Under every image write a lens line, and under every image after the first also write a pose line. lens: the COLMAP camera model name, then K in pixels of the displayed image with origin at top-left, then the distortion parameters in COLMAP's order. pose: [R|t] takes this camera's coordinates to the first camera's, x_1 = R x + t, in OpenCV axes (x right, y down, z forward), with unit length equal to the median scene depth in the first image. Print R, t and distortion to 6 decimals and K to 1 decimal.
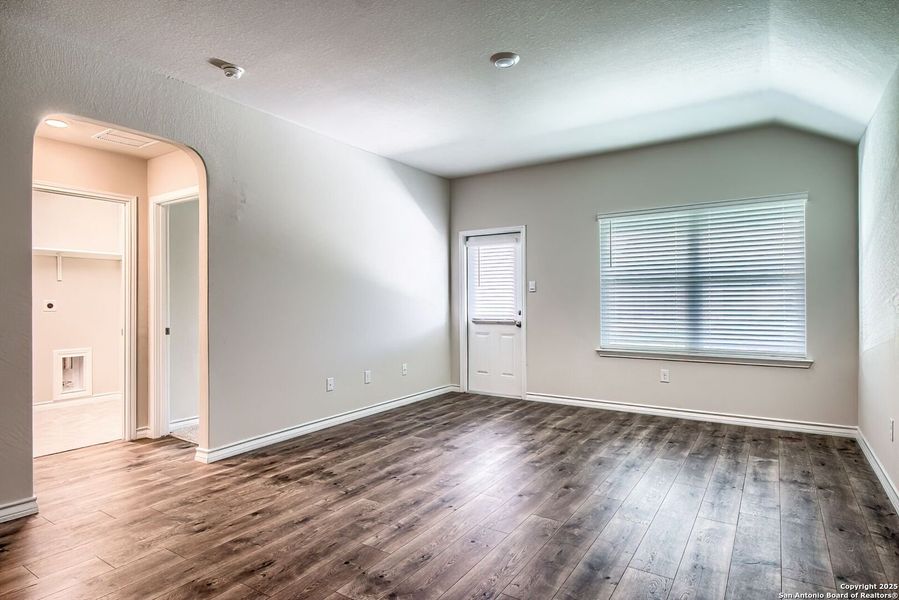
lens RADIAL K [[482.0, 0, 448.3], [0, 482.0, 299.1], [0, 0, 1]] dist [0.004482, 0.000508]
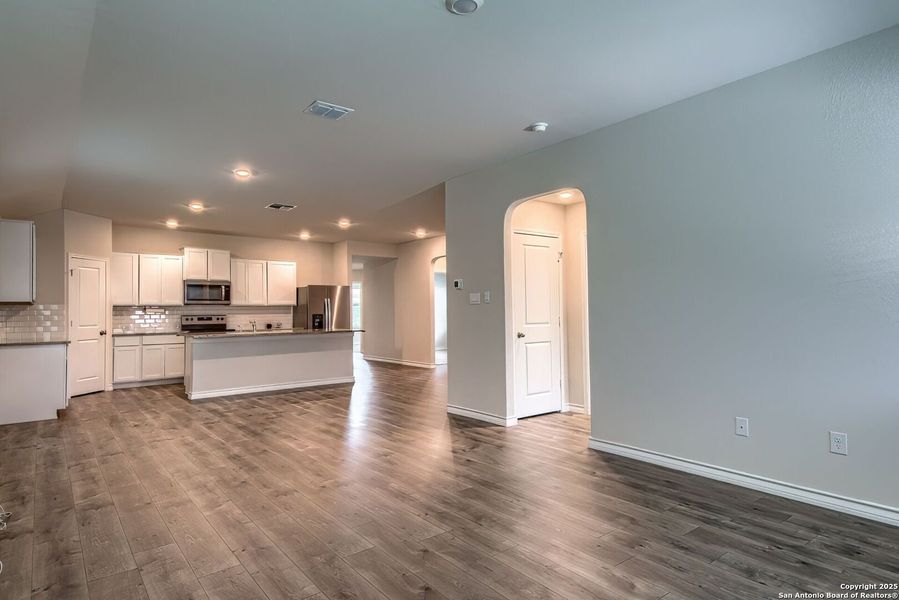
lens RADIAL K [[482.0, 0, 448.3], [0, 482.0, 299.1], [0, 0, 1]] dist [0.004482, 0.000508]
pose [[-0.293318, -0.015409, -0.955891, 0.670147], [0.007914, 0.999797, -0.018545, -0.004081], [0.955982, -0.013004, -0.293137, 0.930178]]
